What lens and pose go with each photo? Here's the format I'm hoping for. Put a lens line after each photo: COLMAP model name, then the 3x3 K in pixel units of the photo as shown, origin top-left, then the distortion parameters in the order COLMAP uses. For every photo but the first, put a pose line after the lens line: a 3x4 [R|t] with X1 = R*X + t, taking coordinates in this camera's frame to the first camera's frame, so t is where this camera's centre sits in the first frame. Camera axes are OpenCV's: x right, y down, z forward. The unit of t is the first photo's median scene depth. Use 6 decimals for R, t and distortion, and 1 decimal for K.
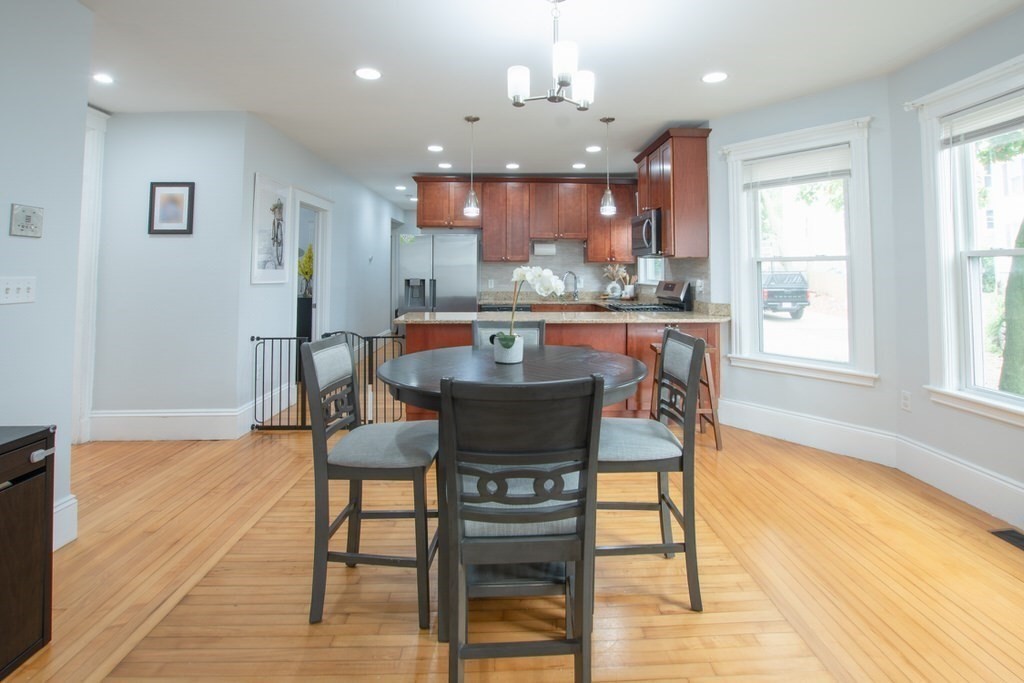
lens RADIAL K [[485.2, 0, 526.0], [0, 485.2, 251.6], [0, 0, 1]] dist [-0.015531, 0.000226]
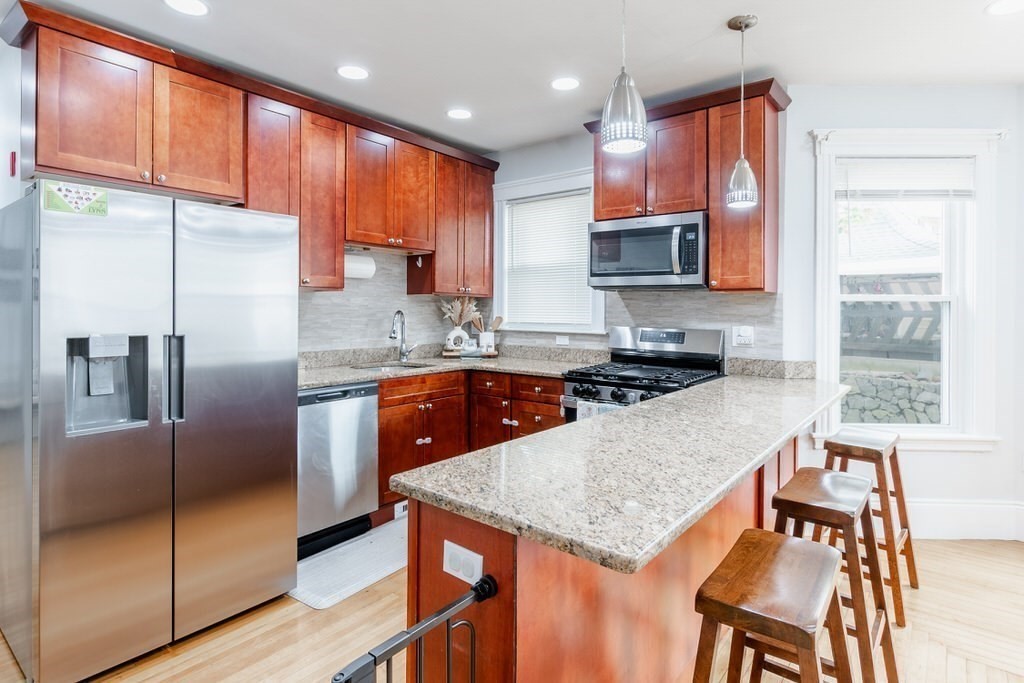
lens RADIAL K [[539.7, 0, 509.1], [0, 539.7, 339.2], [0, 0, 1]] dist [0.004224, 0.000937]
pose [[0.663443, -0.038995, 0.747210, -0.463134], [-0.039977, 0.995367, 0.087442, 0.025556], [-0.747158, -0.087884, 0.658811, 0.834791]]
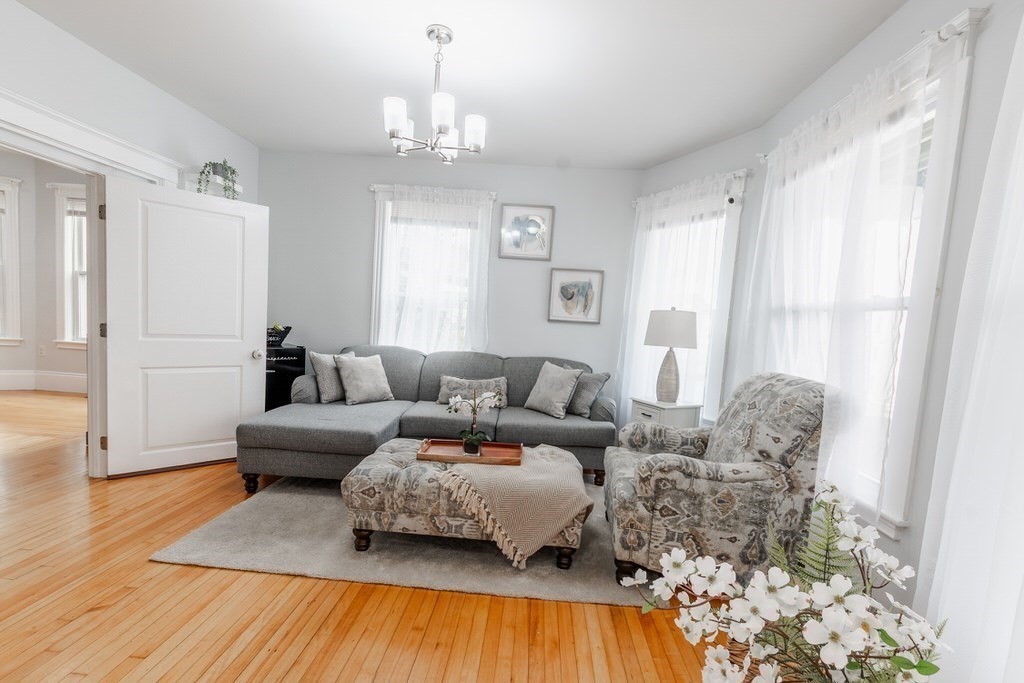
lens RADIAL K [[463.9, 0, 518.5], [0, 463.9, 354.6], [0, 0, 1]] dist [0.002065, -0.001434]
pose [[0.086355, -0.072176, 0.993647, -0.605705], [-0.112505, 0.990286, 0.081710, -0.013976], [-0.989892, -0.118846, 0.077396, -0.699530]]
